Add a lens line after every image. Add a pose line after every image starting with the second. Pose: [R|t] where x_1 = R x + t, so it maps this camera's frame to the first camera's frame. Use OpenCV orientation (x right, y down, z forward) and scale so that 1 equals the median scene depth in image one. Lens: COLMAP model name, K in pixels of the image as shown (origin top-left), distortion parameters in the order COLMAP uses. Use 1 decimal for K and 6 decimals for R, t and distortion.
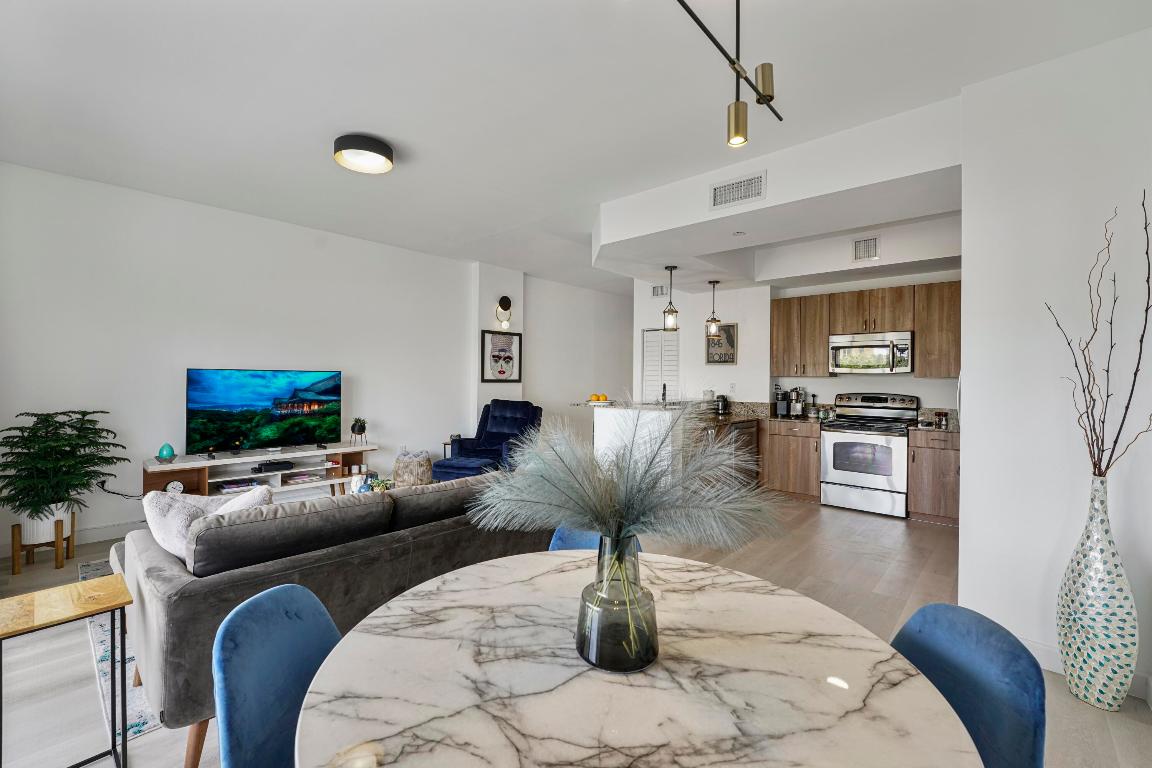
lens RADIAL K [[476.1, 0, 570.2], [0, 476.1, 380.1], [0, 0, 1]] dist [-0.004302, -0.000635]
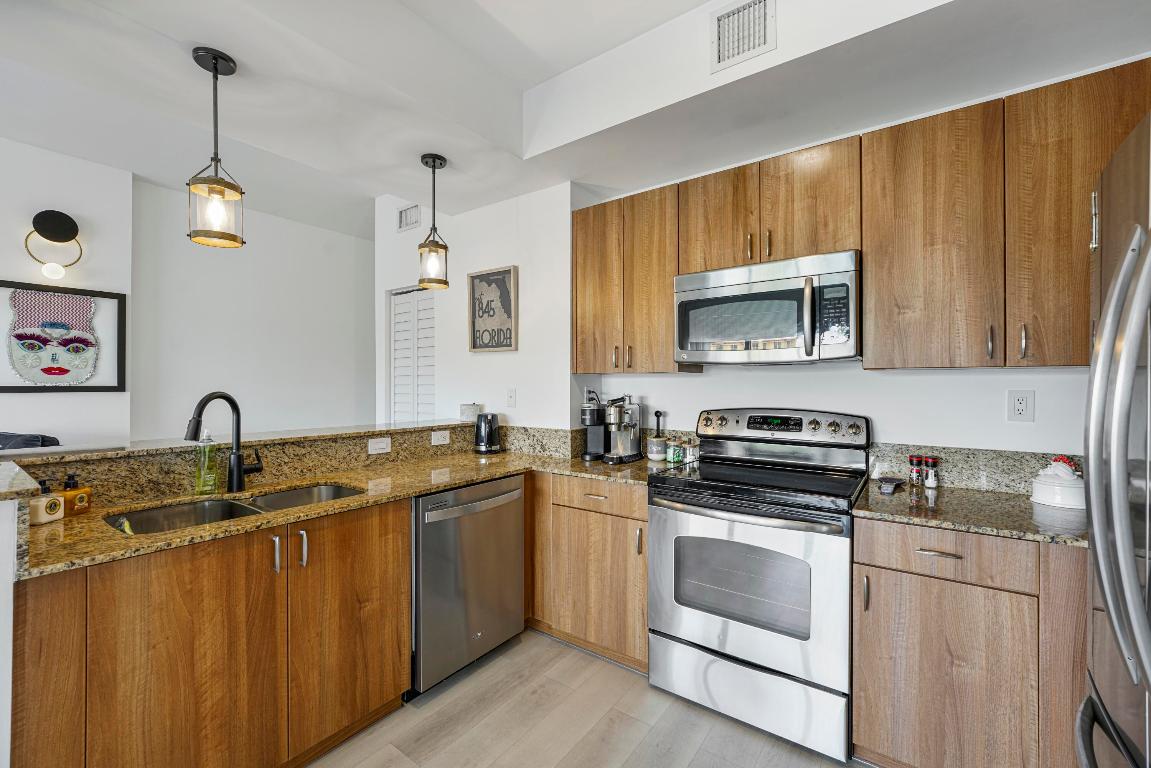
lens RADIAL K [[475.7, 0, 577.5], [0, 475.7, 389.3], [0, 0, 1]] dist [-0.004302, -0.000635]
pose [[0.991943, -0.011165, 0.126196, 0.389199], [0.010158, 0.999911, 0.008624, 0.004065], [-0.126281, -0.007273, 0.991968, 0.565366]]
